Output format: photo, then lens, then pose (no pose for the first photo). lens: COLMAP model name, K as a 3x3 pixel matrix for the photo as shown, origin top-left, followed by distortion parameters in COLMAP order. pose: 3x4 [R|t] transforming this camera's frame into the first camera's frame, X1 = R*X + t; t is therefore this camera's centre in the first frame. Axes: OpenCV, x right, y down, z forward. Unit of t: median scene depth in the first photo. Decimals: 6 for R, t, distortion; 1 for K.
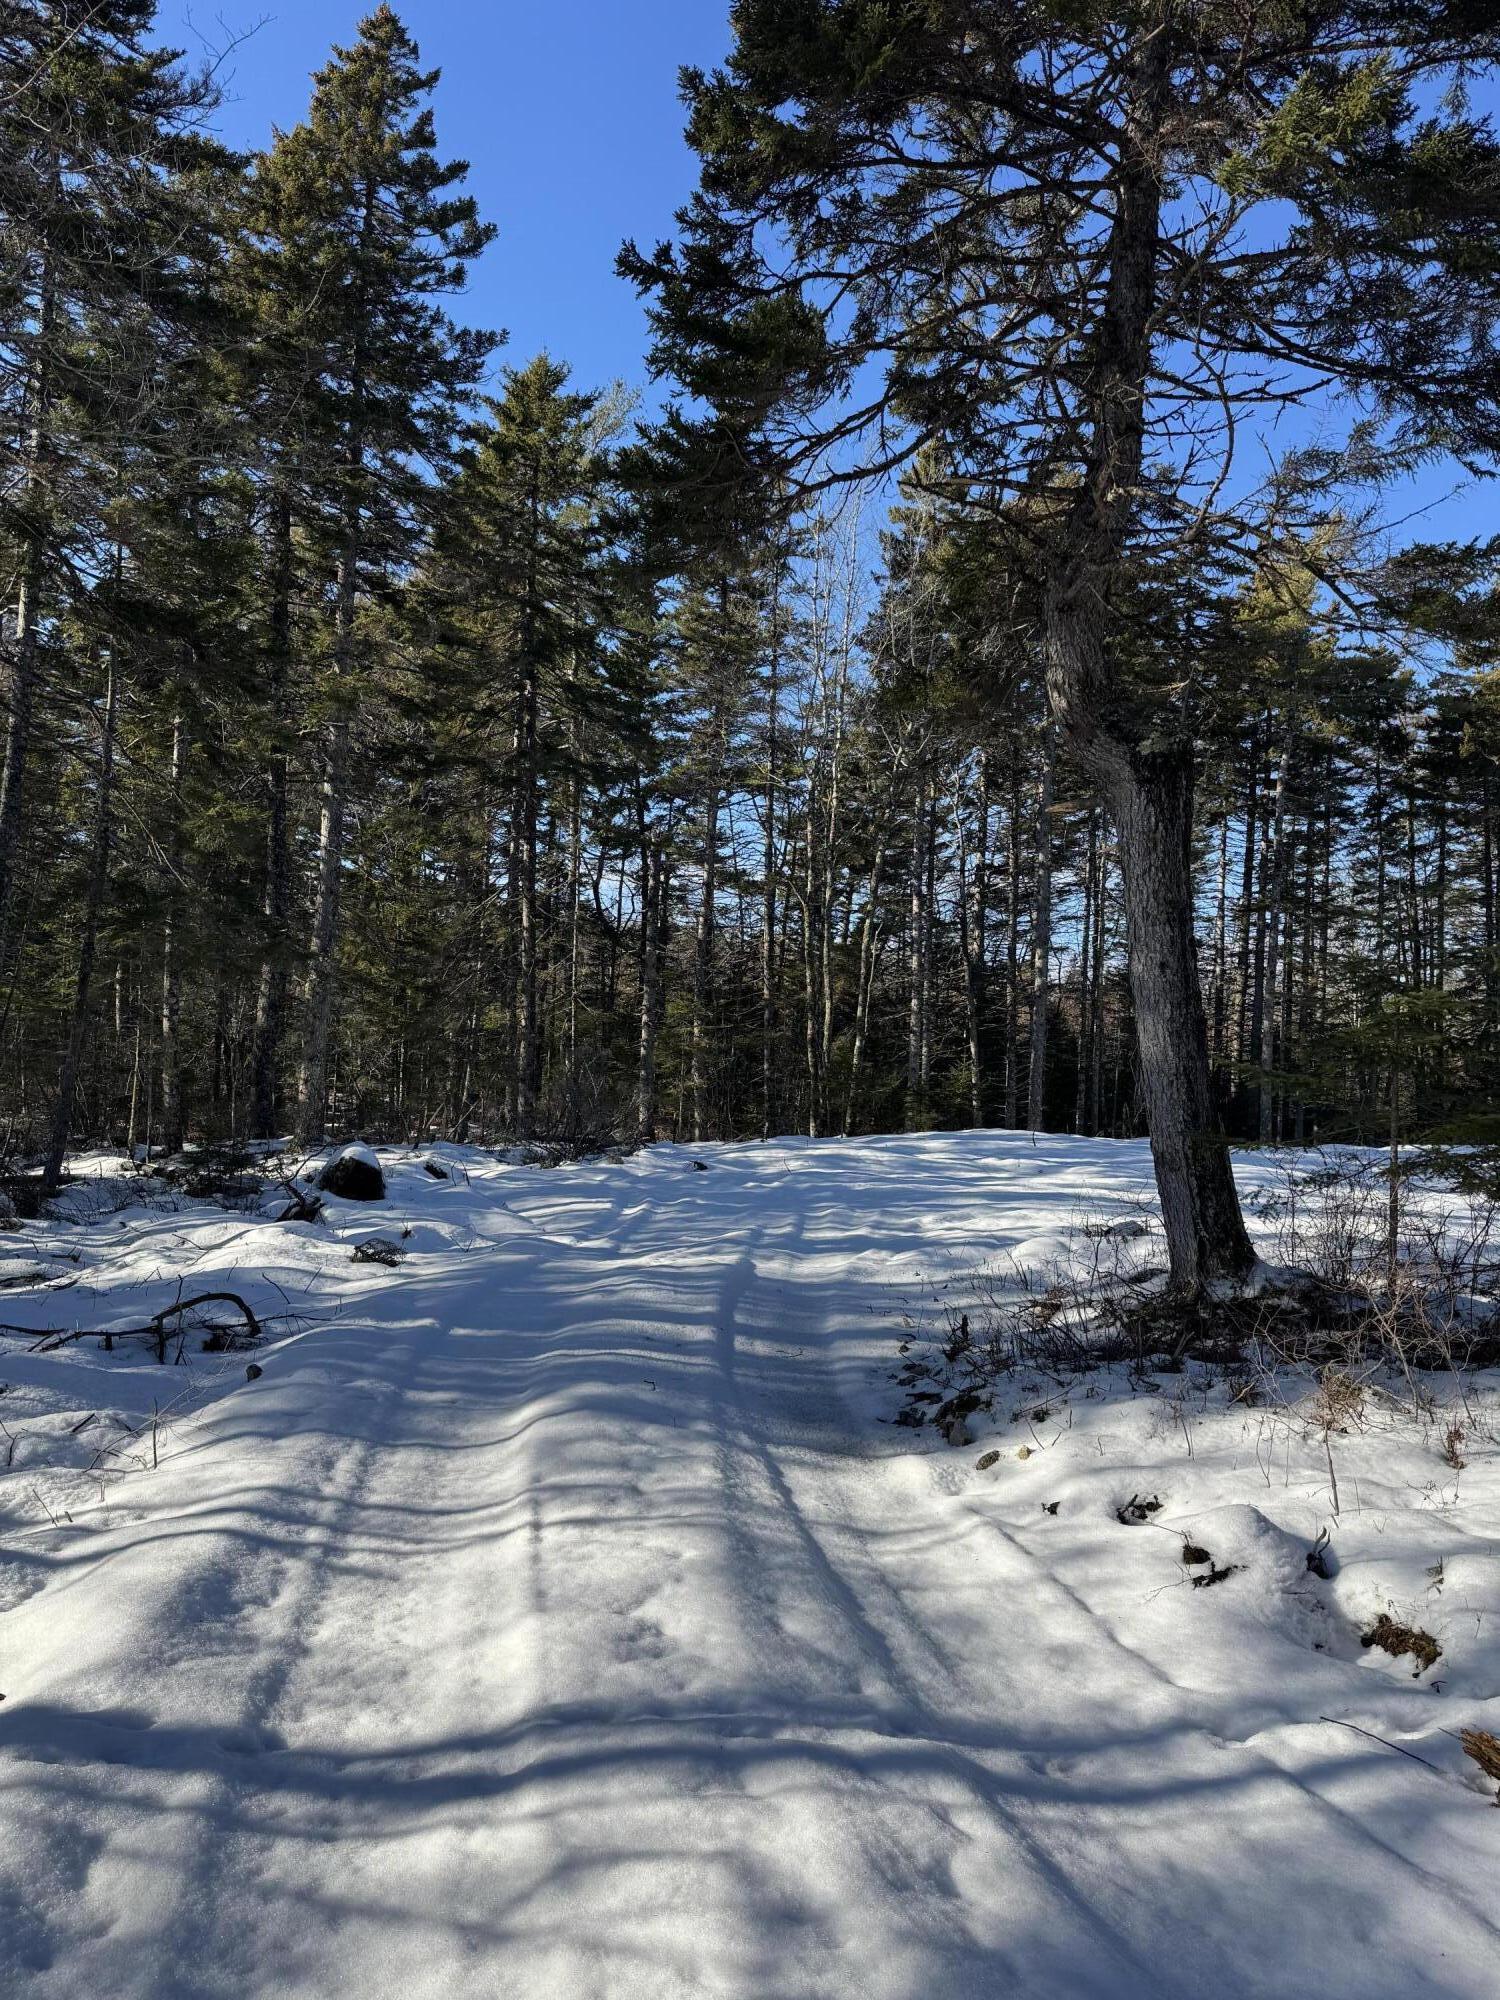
lens RADIAL K [[1372.5, 0, 752.7], [0, 1372.5, 1006.2], [0, 0, 1]] dist [0.060297, -0.074849]
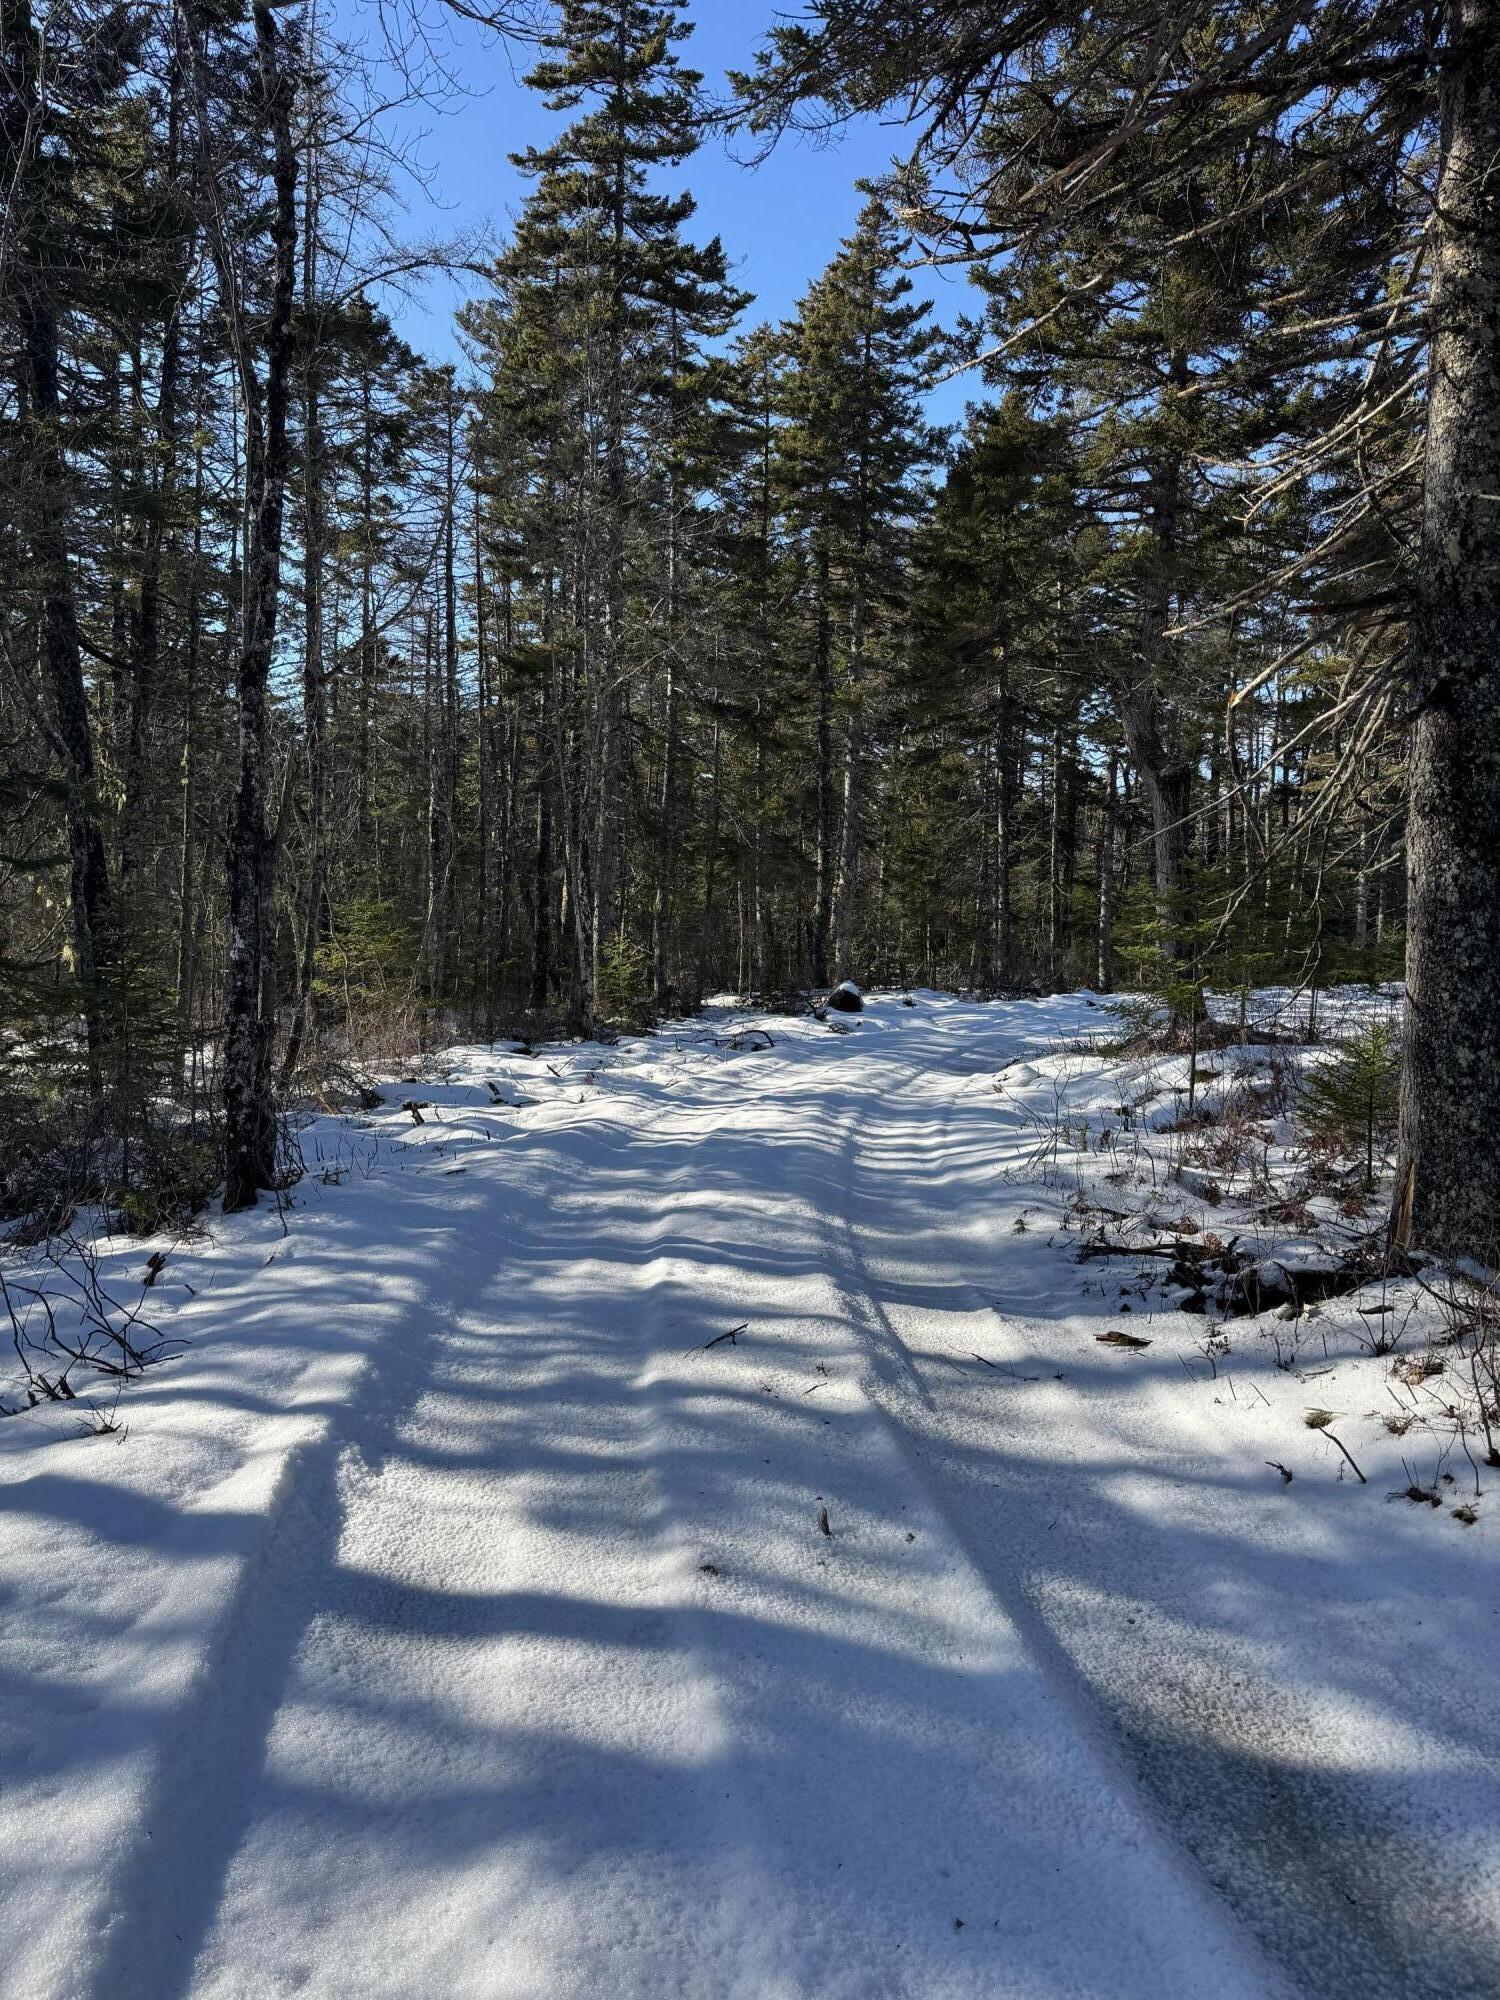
lens RADIAL K [[1372.5, 0, 752.7], [0, 1372.5, 1006.2], [0, 0, 1]] dist [0.060297, -0.074849]
pose [[0.908596, 0.000609, -0.417677, 0.220845], [0.036759, 0.996002, 0.081417, -0.011636], [0.416056, -0.089329, 0.904941, -0.424879]]
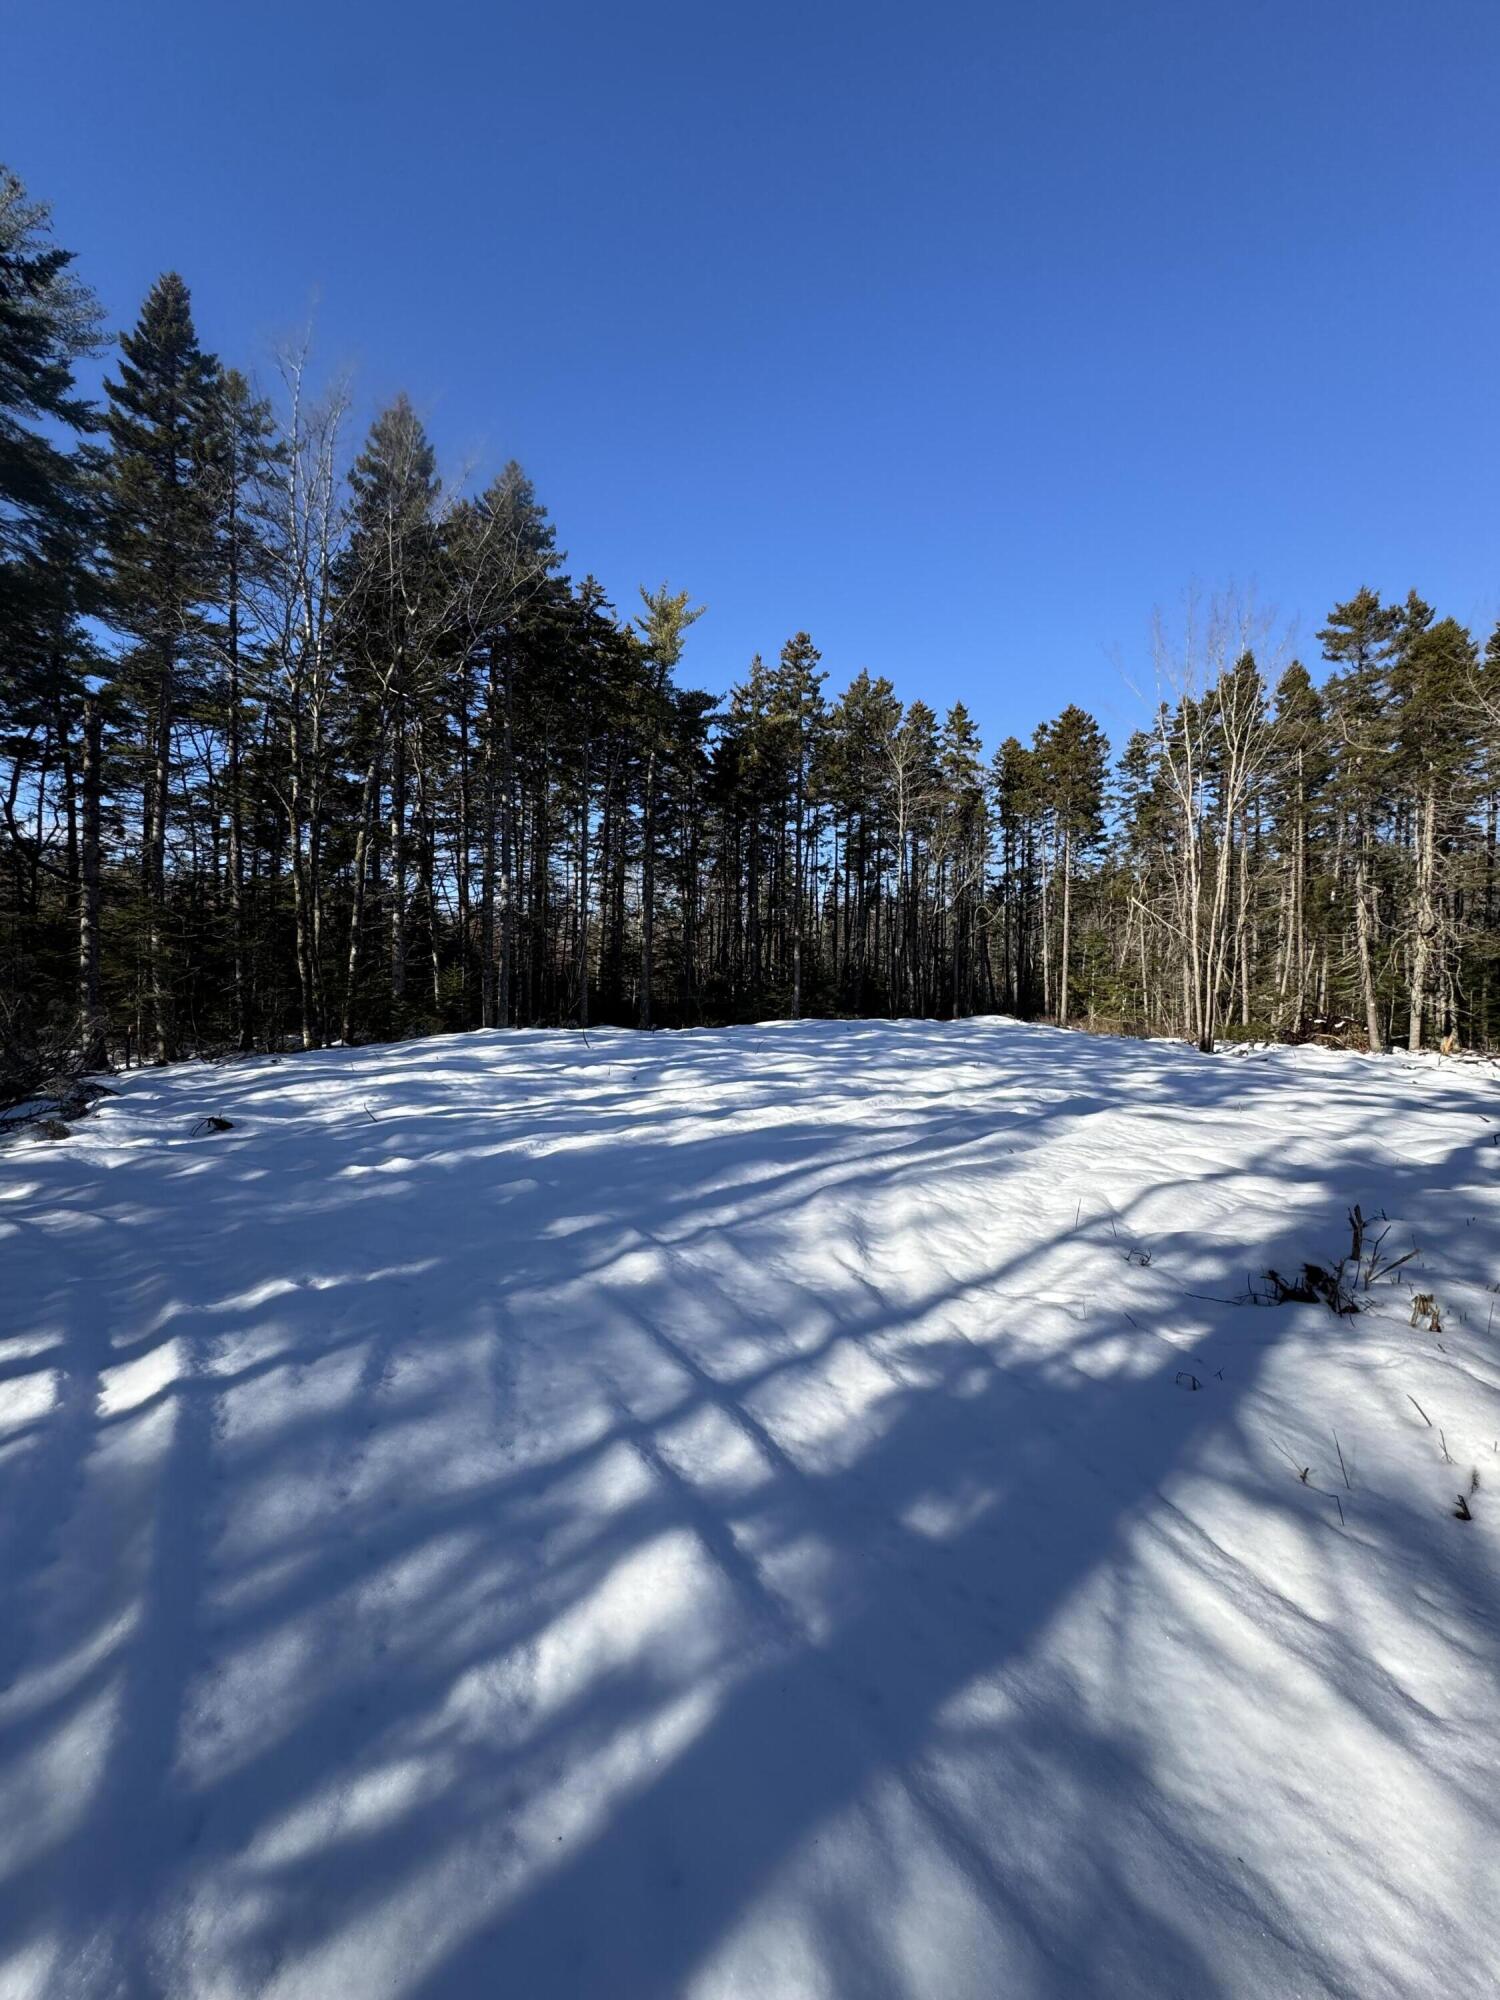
lens RADIAL K [[798.6, 0, 745.8], [0, 798.6, 998.5], [0, 0, 1]] dist [0.000410, 0.000016]
pose [[0.811167, -0.026782, 0.584202, -0.048074], [-0.017786, 0.997359, 0.070418, 0.019462], [-0.584545, -0.067511, 0.808548, 0.455877]]
